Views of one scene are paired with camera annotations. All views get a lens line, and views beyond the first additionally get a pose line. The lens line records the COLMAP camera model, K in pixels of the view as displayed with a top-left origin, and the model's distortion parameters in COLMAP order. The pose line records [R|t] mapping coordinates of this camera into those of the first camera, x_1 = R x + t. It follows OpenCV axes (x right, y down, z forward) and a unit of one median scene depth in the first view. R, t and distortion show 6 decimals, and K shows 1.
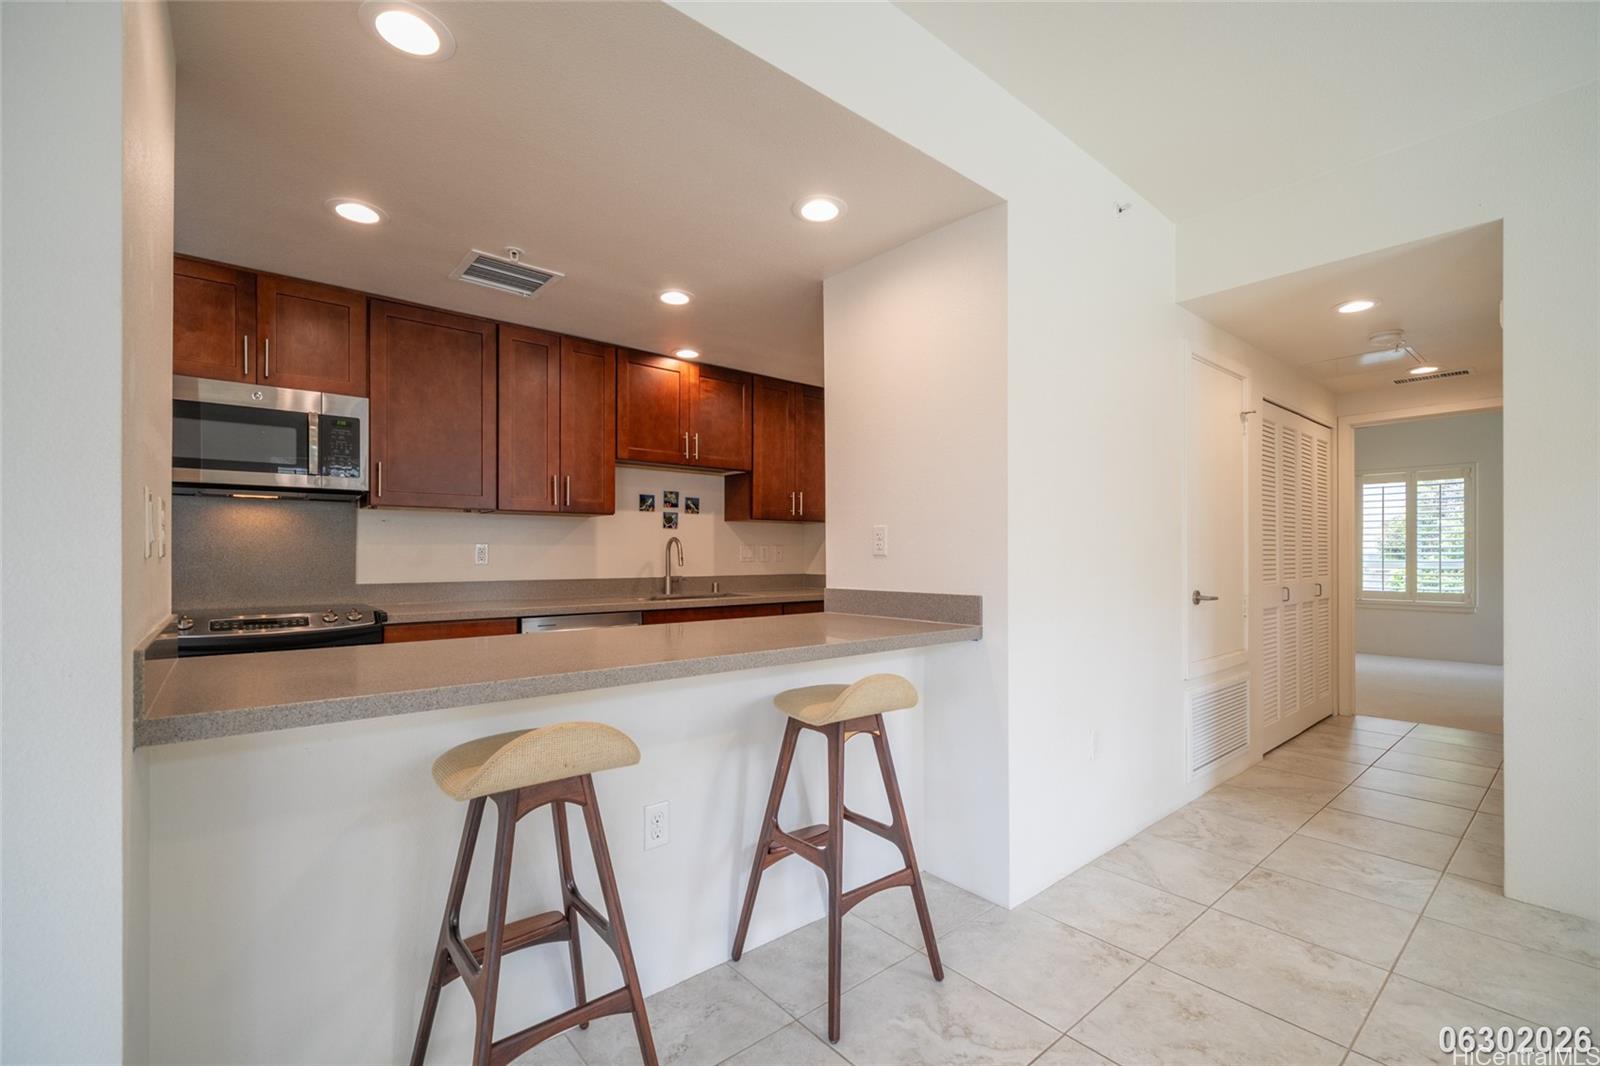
lens RADIAL K [[694.0, 0, 802.8], [0, 694.0, 551.4], [0, 0, 1]] dist [-0.000951, -0.000191]
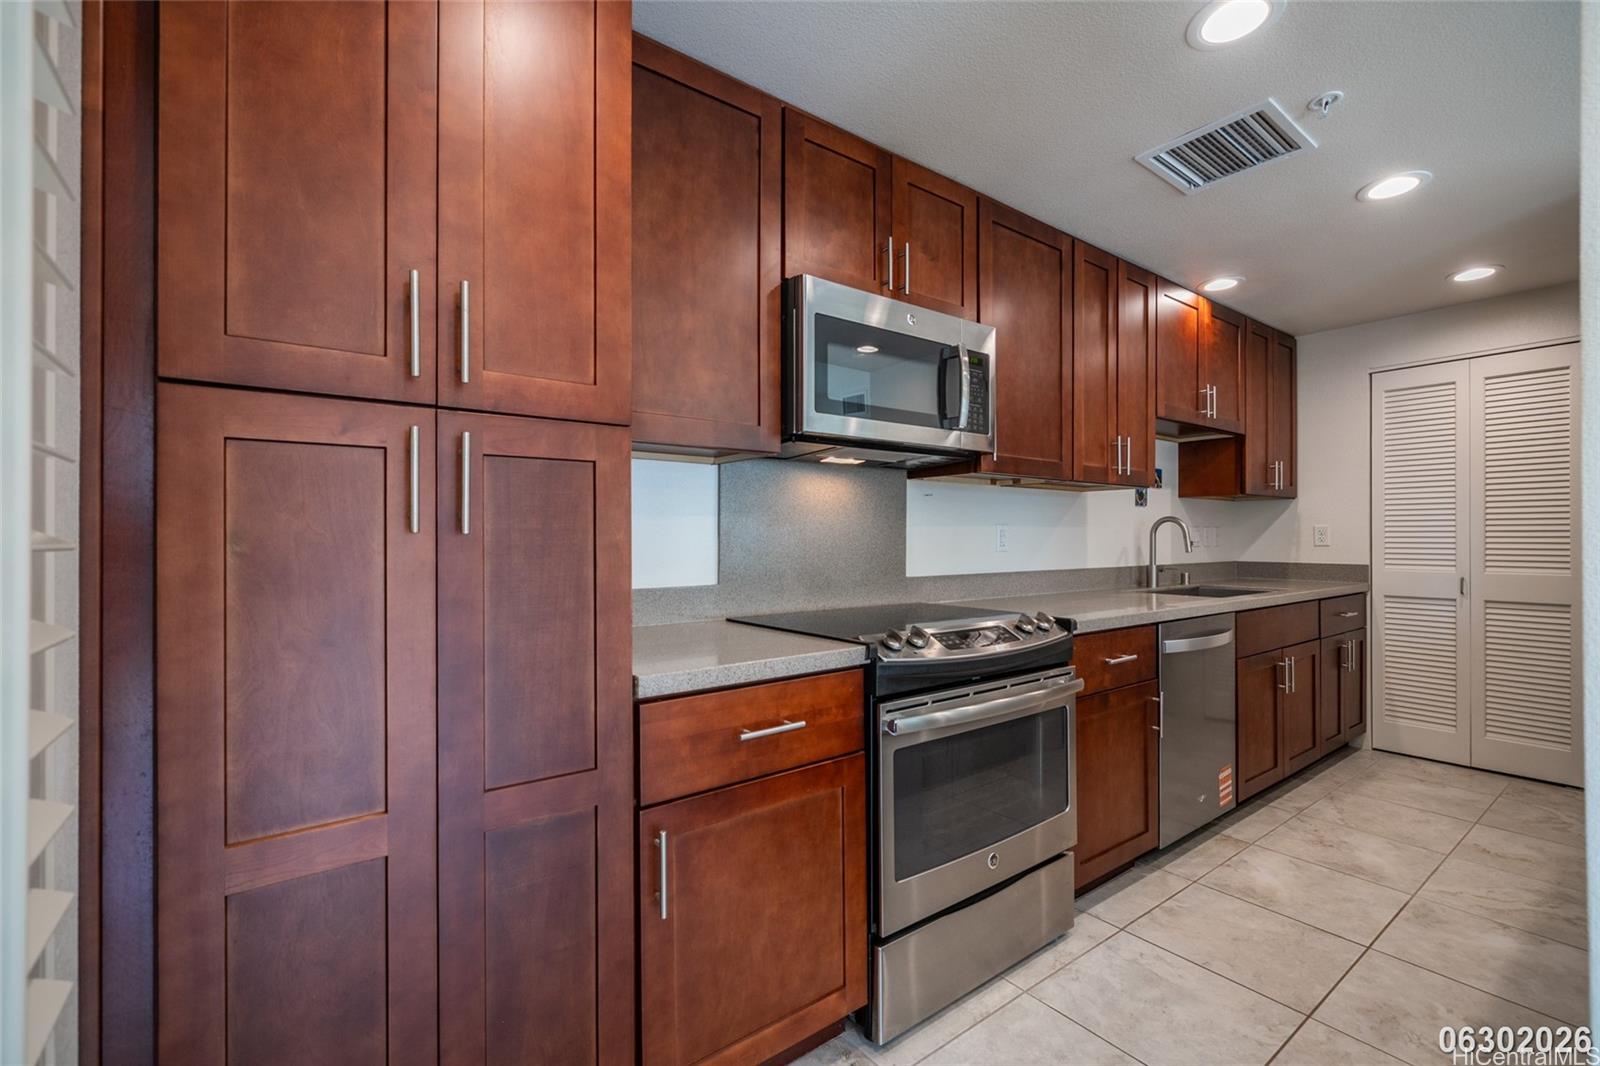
lens RADIAL K [[676.0, 0, 800.0], [0, 676.0, 533.0], [0, 0, 1]] dist [0.007551, 0.000445]
pose [[0.997821, -0.002905, -0.065918, -0.754683], [0.002572, 0.999984, -0.005137, 0.001785], [0.065932, 0.004956, 0.997812, 0.251668]]
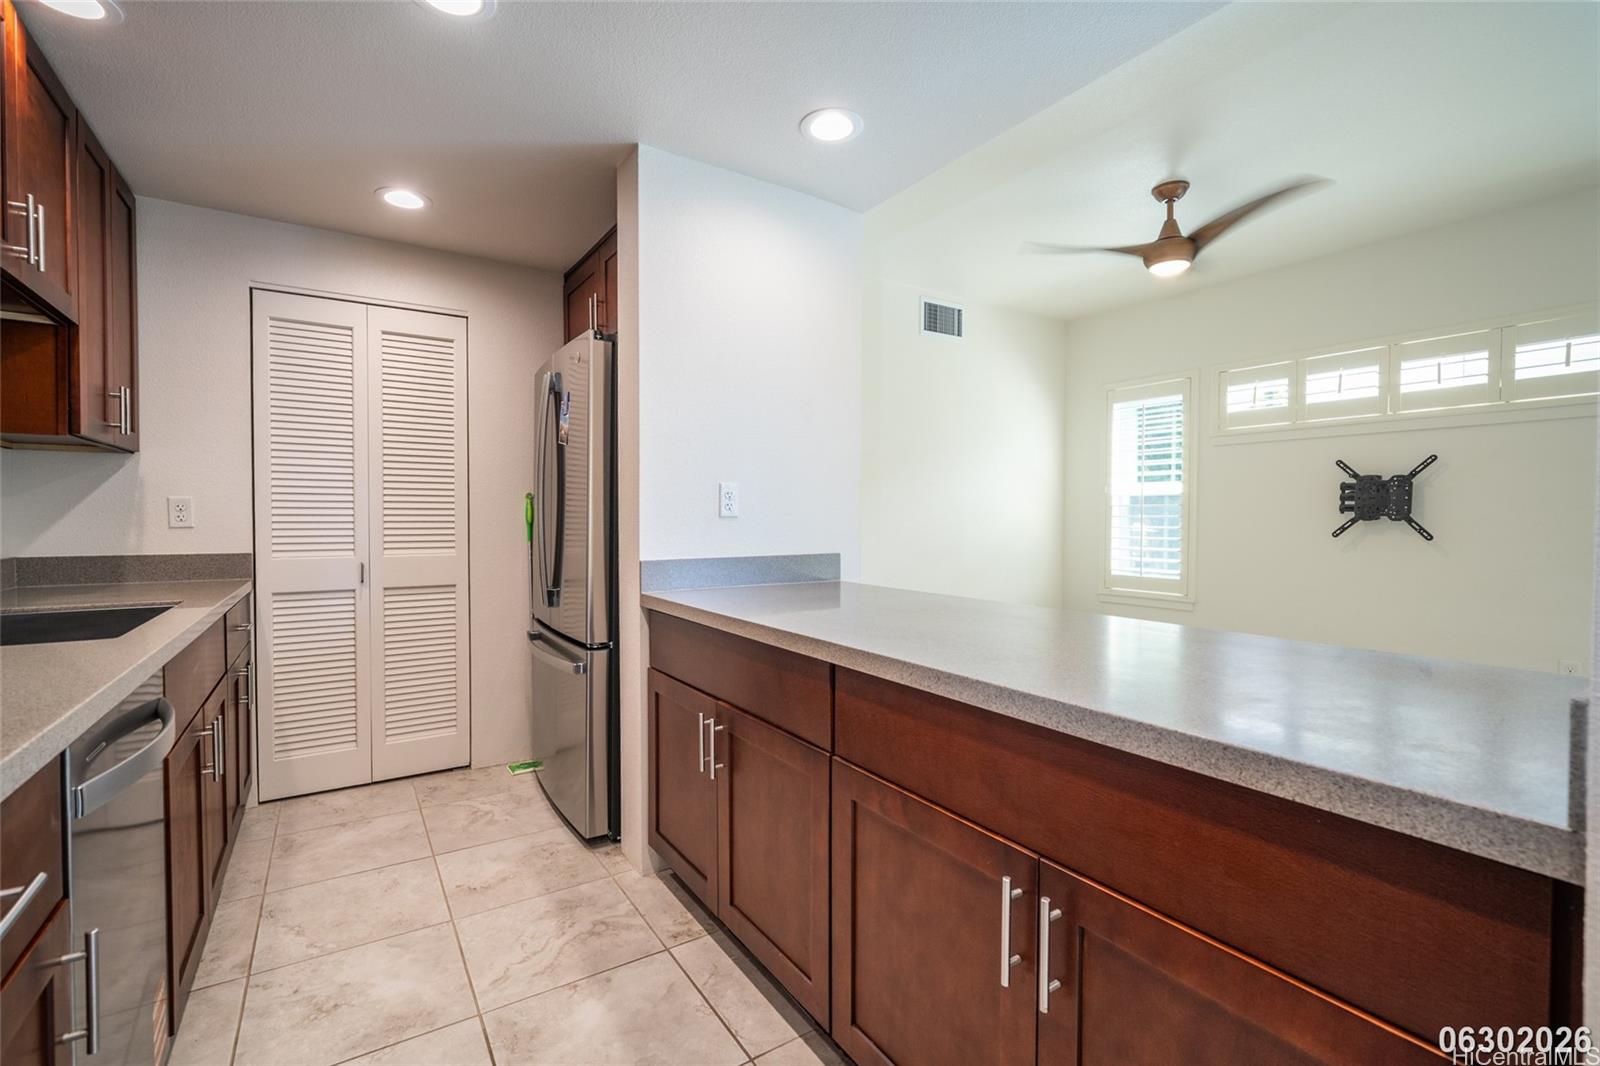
lens RADIAL K [[718.8, 0, 807.0], [0, 718.8, 531.3], [0, 0, 1]] dist [-0.000618, -0.000295]
pose [[0.117504, -0.020845, 0.992854, -0.664161], [-0.003465, 0.999765, 0.021400, 0.004361], [-0.993066, -0.005954, 0.117404, 0.683623]]
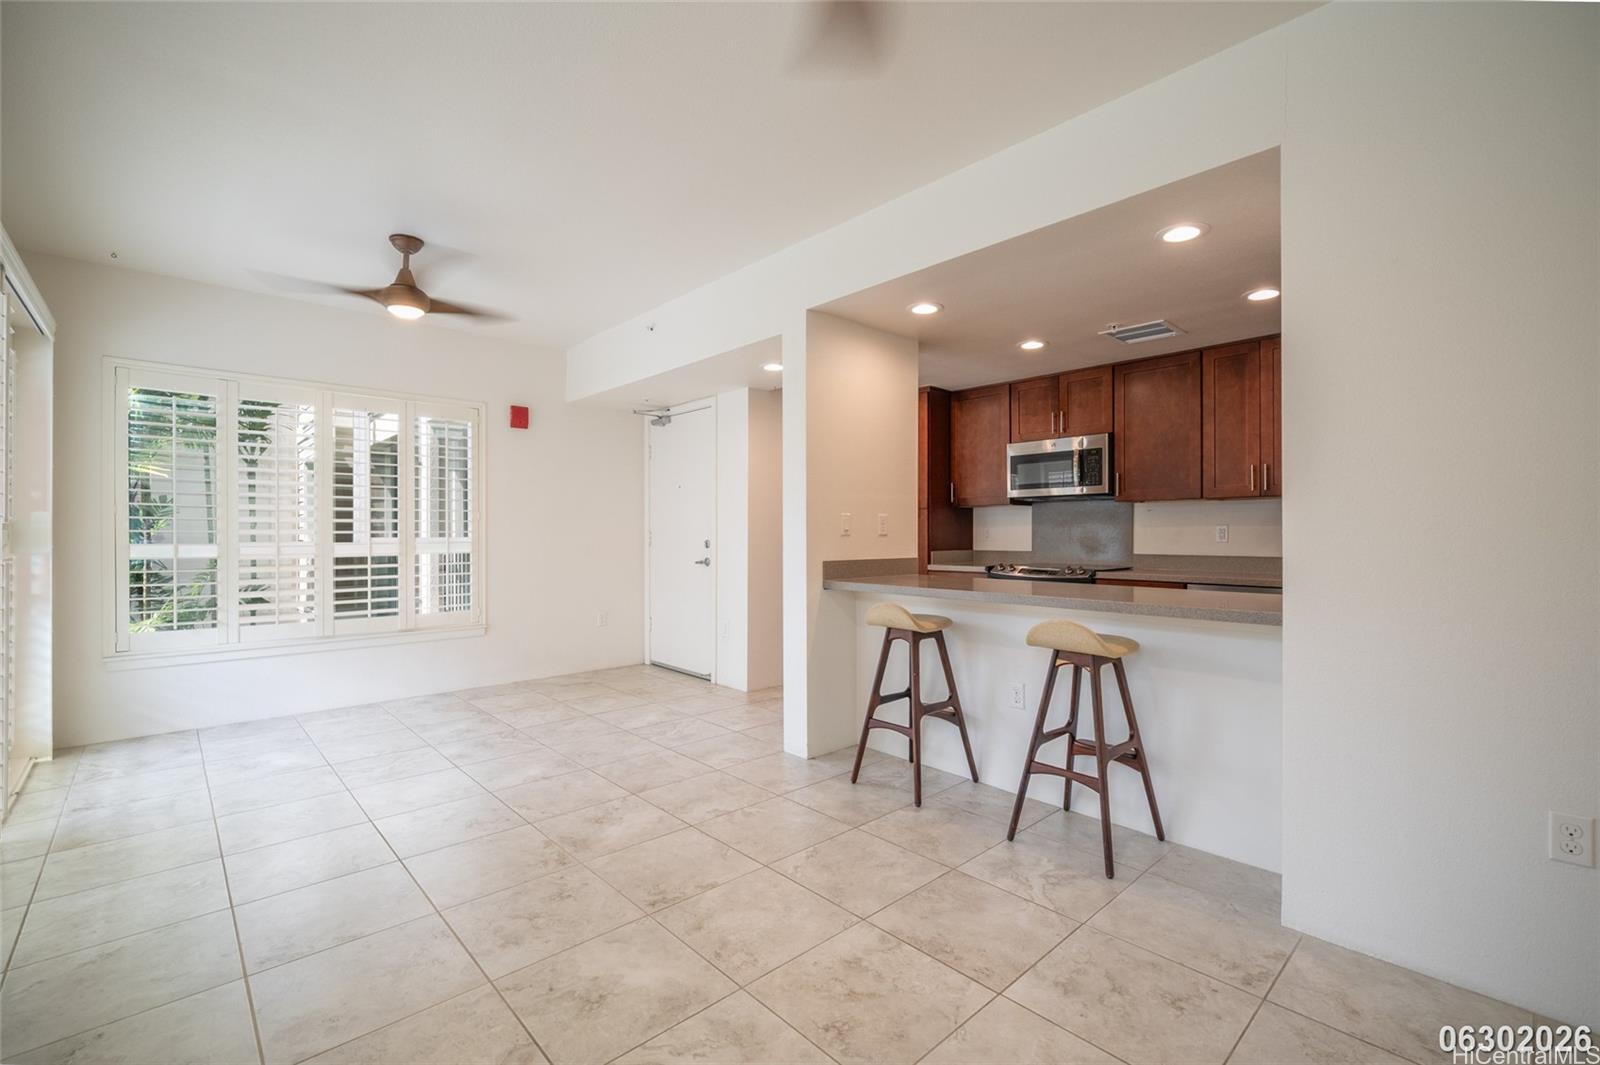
lens RADIAL K [[686.9, 0, 800.0], [0, 686.9, 532.5], [0, 0, 1]] dist [-0.000359, -0.000036]
pose [[0.041929, -0.001603, -0.999119, 0.841947], [0.004433, 0.999989, -0.001419, -0.000171], [0.999111, -0.004370, 0.041936, 0.239103]]
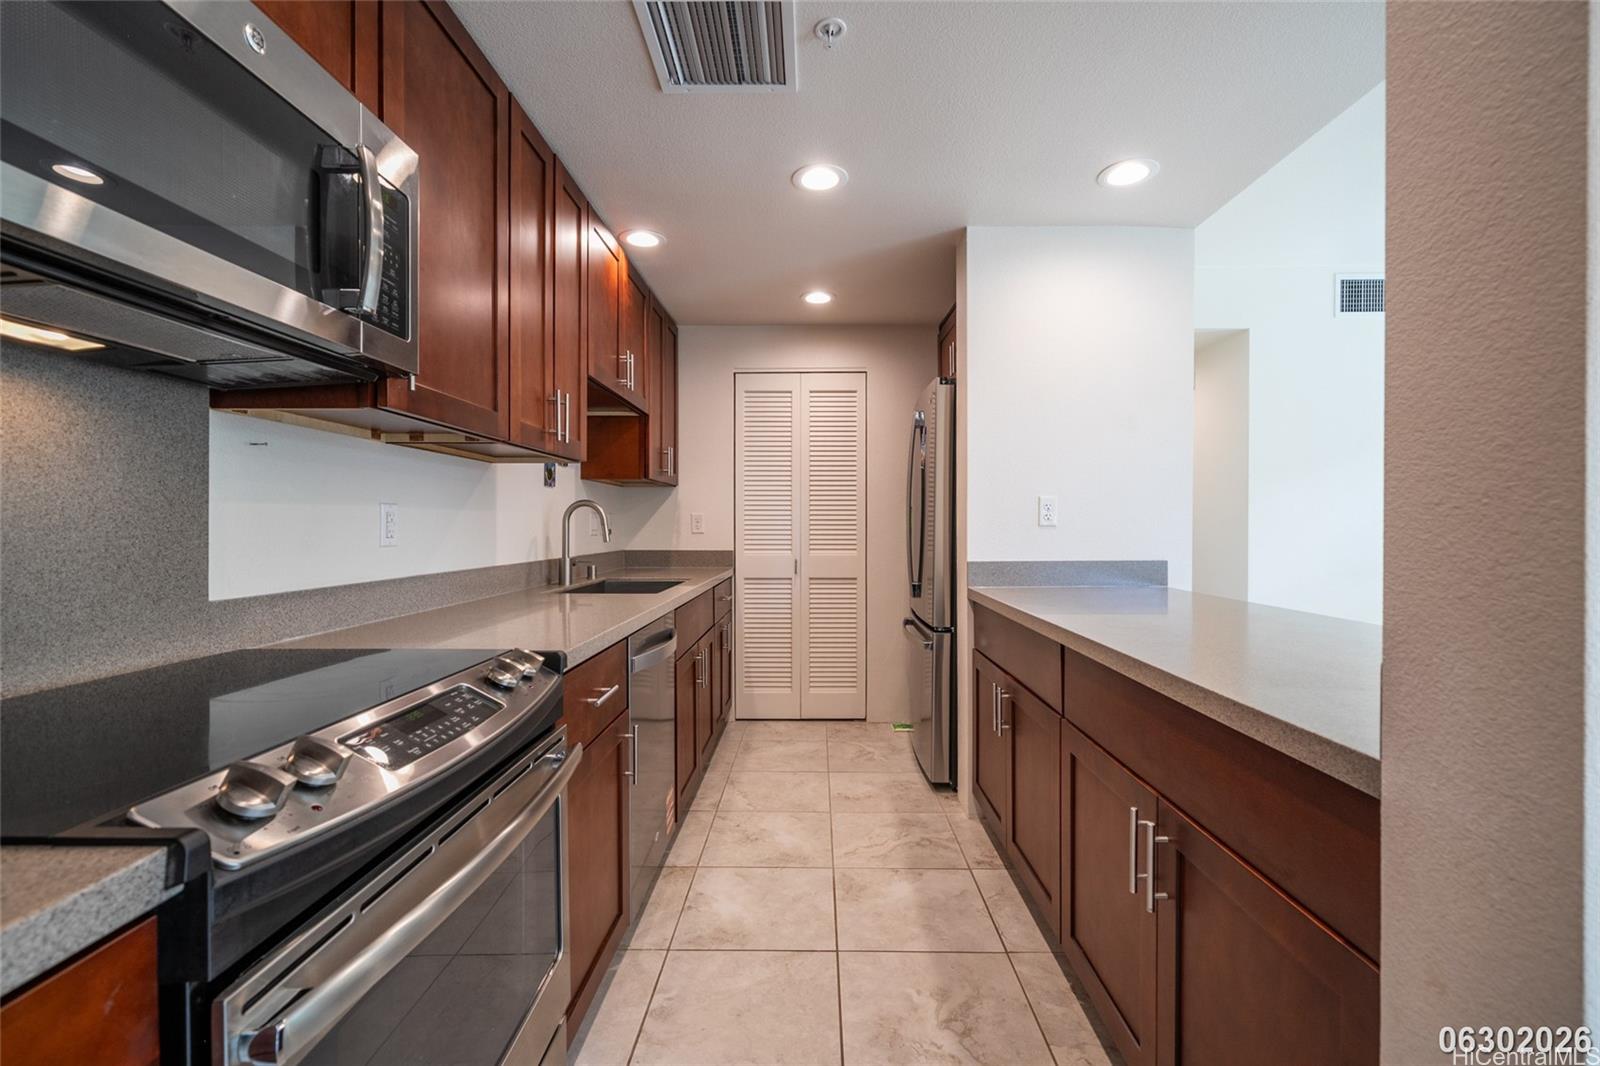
lens RADIAL K [[712.3, 0, 794.6], [0, 712.3, 532.9], [0, 0, 1]] dist [-0.001781, -0.000564]
pose [[0.666385, -0.009438, 0.745548, -0.765493], [-0.000044, 0.999919, 0.012697, 0.003395], [-0.745608, -0.008494, 0.666331, 0.512948]]
